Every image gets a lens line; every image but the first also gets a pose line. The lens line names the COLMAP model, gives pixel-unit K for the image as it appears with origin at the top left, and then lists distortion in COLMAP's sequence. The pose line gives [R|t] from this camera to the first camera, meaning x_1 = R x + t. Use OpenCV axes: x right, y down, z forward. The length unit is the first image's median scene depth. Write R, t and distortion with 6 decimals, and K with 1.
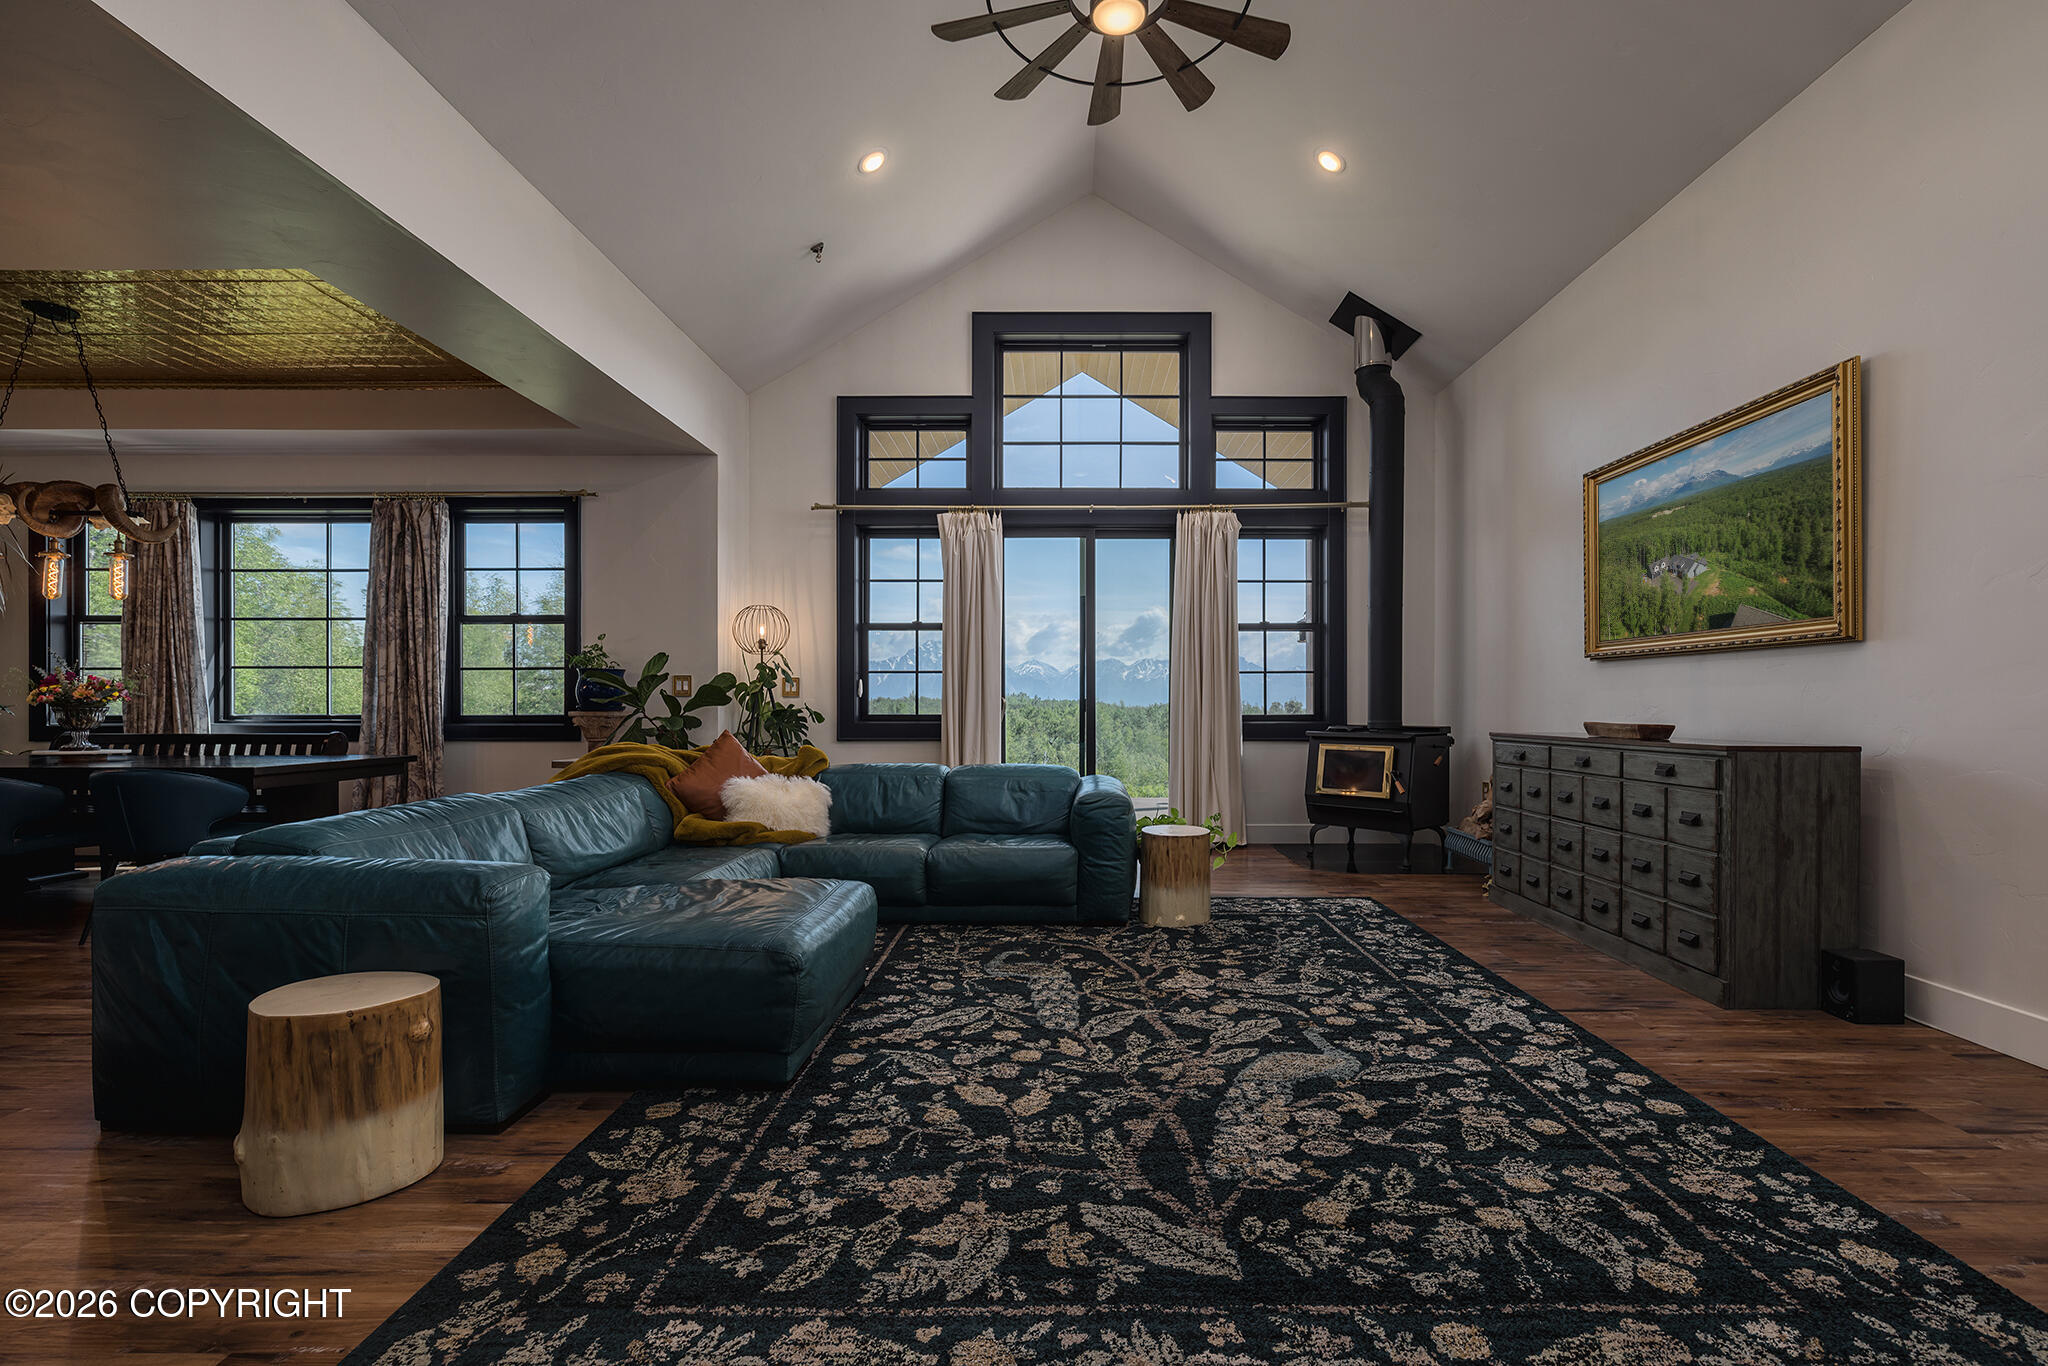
lens RADIAL K [[908.4, 0, 1027.0], [0, 908.4, 701.4], [0, 0, 1]] dist [-0.000313, -0.000271]
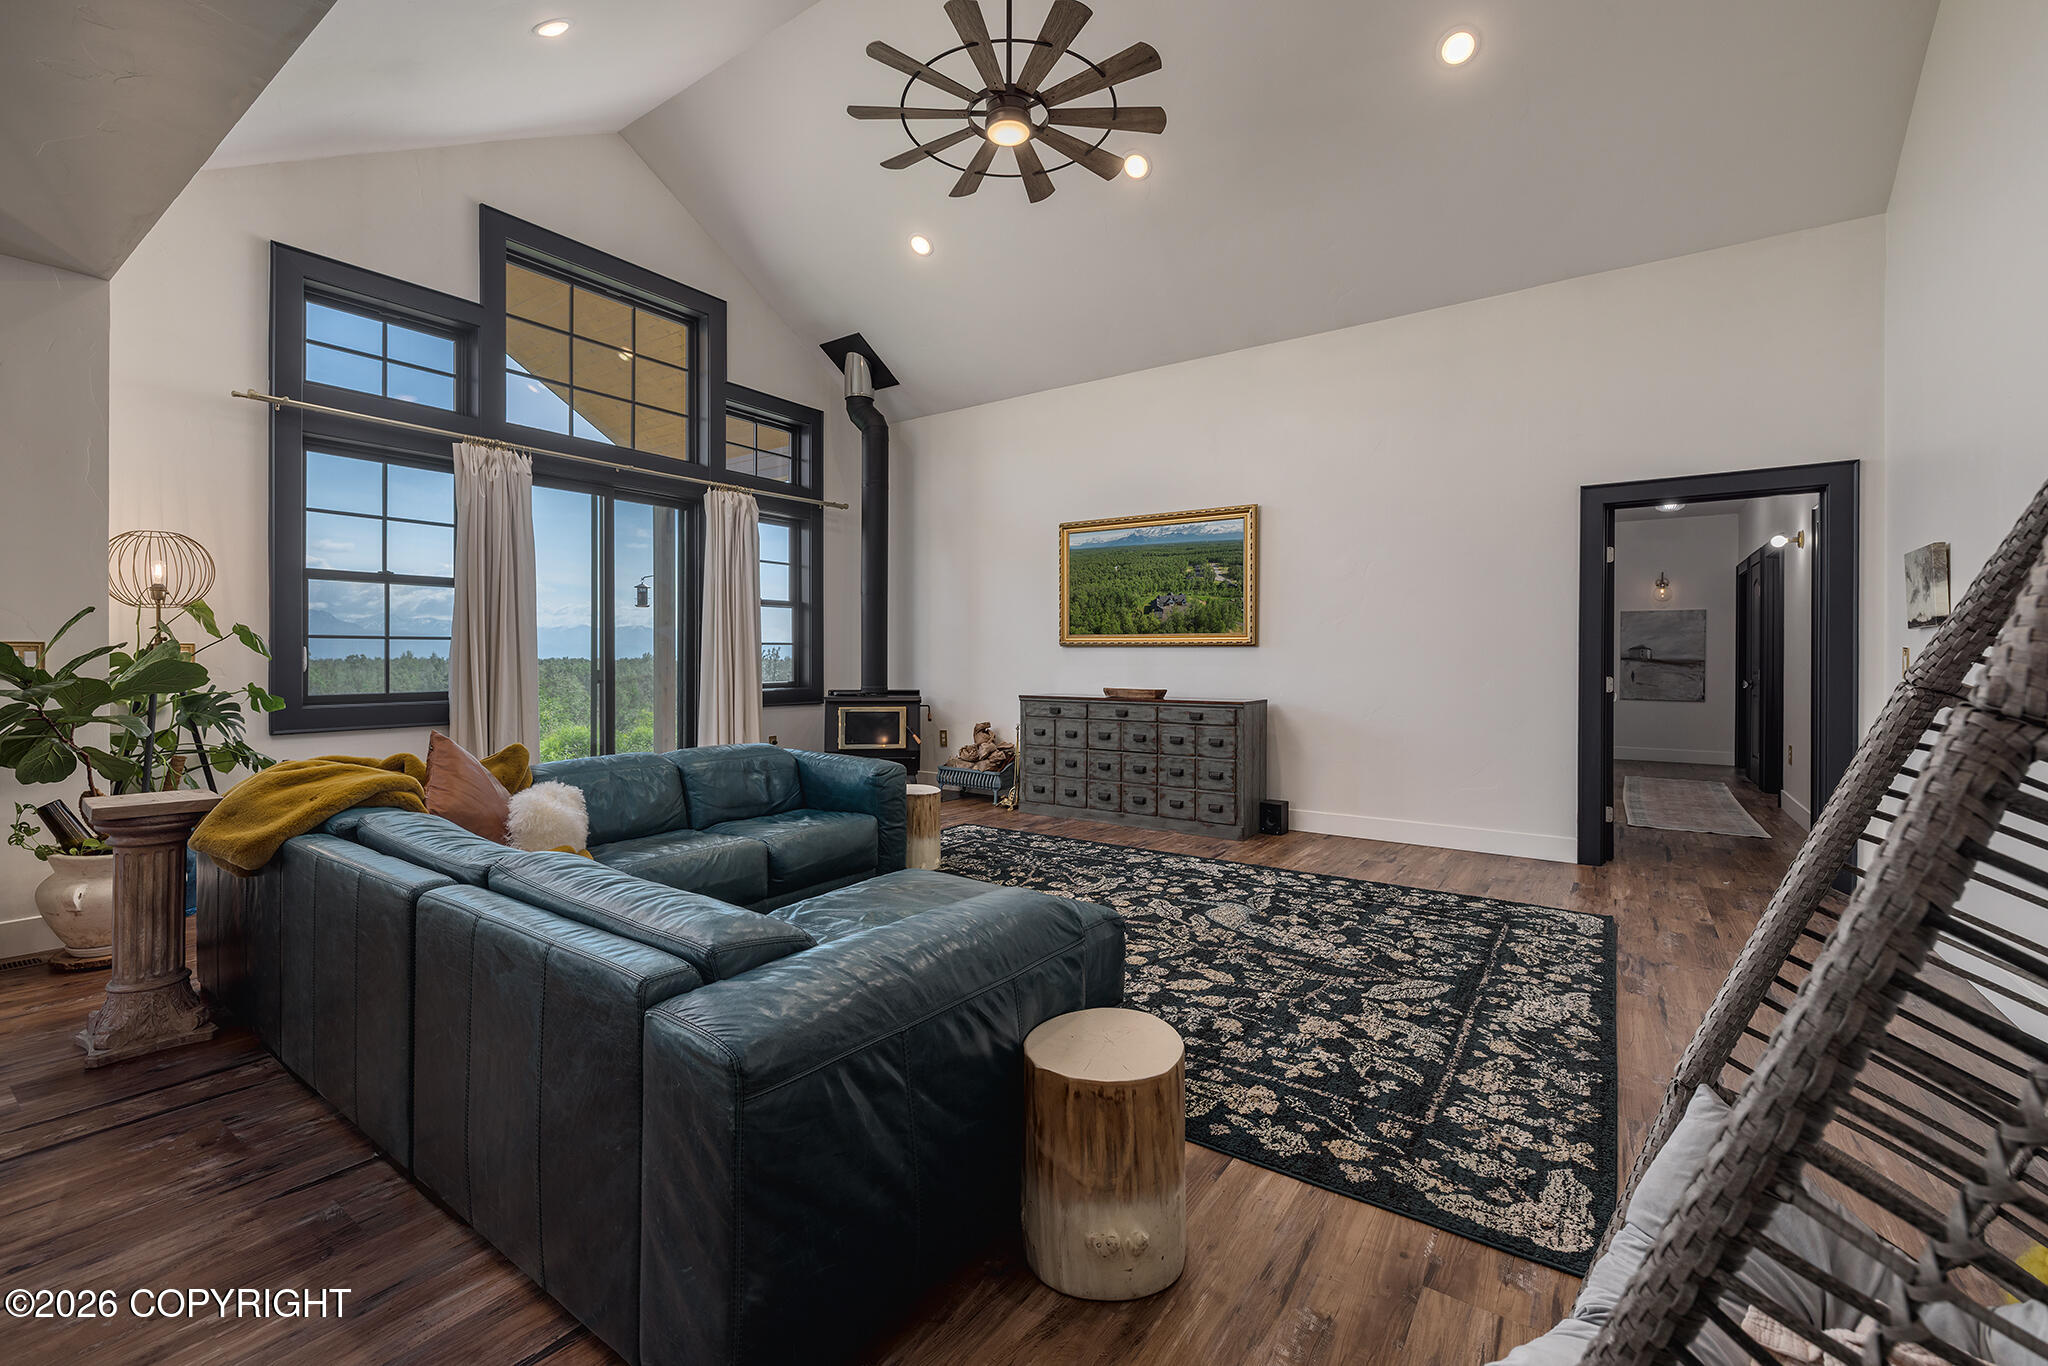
lens RADIAL K [[859.9, 0, 1005.3], [0, 859.9, 651.6], [0, 0, 1]] dist [-0.002056, 0.000237]
pose [[0.576371, 0.005341, 0.817171, -0.798464], [-0.004608, 0.999984, -0.003285, -0.039444], [-0.817175, -0.001872, 0.576386, 0.302430]]
